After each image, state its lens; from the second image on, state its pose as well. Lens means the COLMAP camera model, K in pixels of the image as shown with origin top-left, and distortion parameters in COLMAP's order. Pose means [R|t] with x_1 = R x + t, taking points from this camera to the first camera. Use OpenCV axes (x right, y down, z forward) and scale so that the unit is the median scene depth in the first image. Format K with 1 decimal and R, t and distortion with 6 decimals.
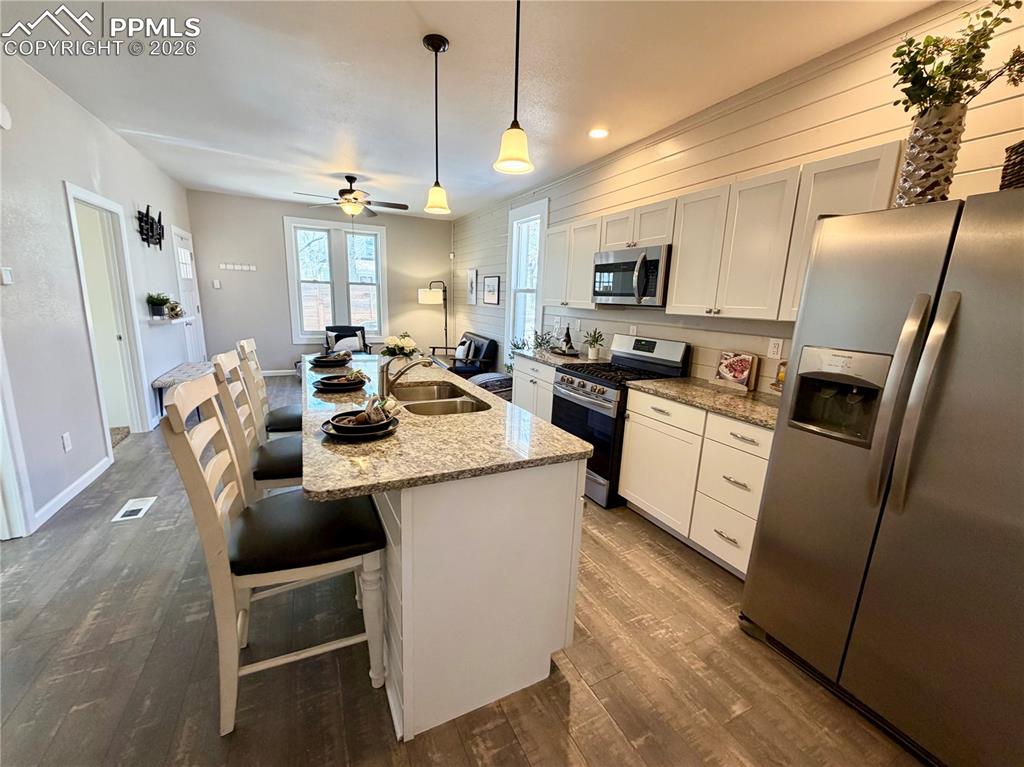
lens RADIAL K [[408.6, 0, 510.1], [0, 408.6, 385.2], [0, 0, 1]] dist [-0.001617, 0.000893]
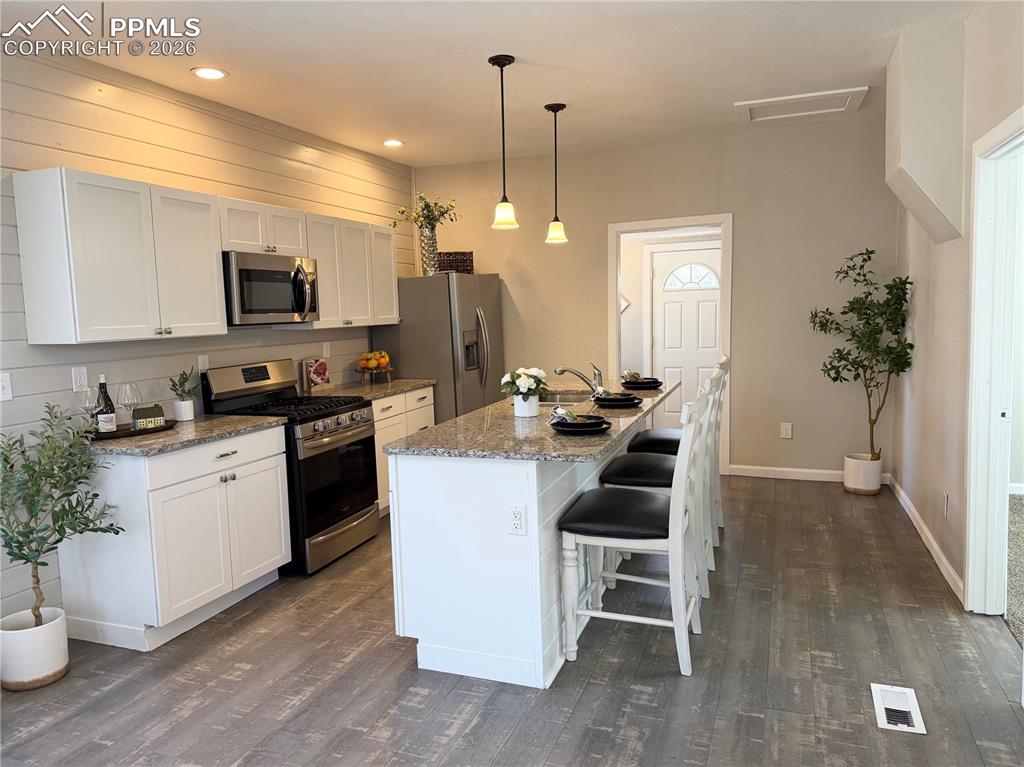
lens RADIAL K [[718.5, 0, 509.5], [0, 718.5, 389.0], [0, 0, 1]] dist [0.060432, -0.080091]
pose [[-0.680120, -0.100411, 0.726192, -0.687778], [0.155367, 0.948332, 0.276636, -0.256657], [-0.716448, 0.300972, -0.629379, 1.041302]]
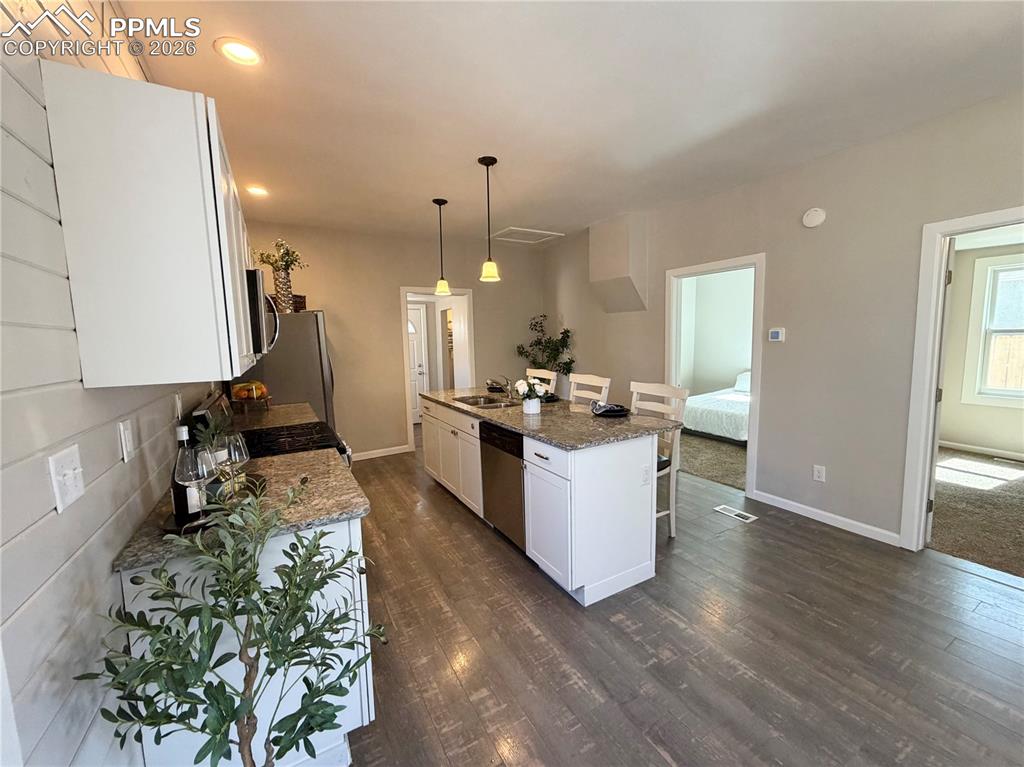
lens RADIAL K [[408.6, 0, 511.4], [0, 408.6, 383.1], [0, 0, 1]] dist [-0.001617, 0.000893]
pose [[-0.997834, -0.009978, -0.065015, -0.078380], [-0.029667, 0.950454, 0.309447, -0.252133], [0.058706, 0.310706, -0.948692, 1.135864]]
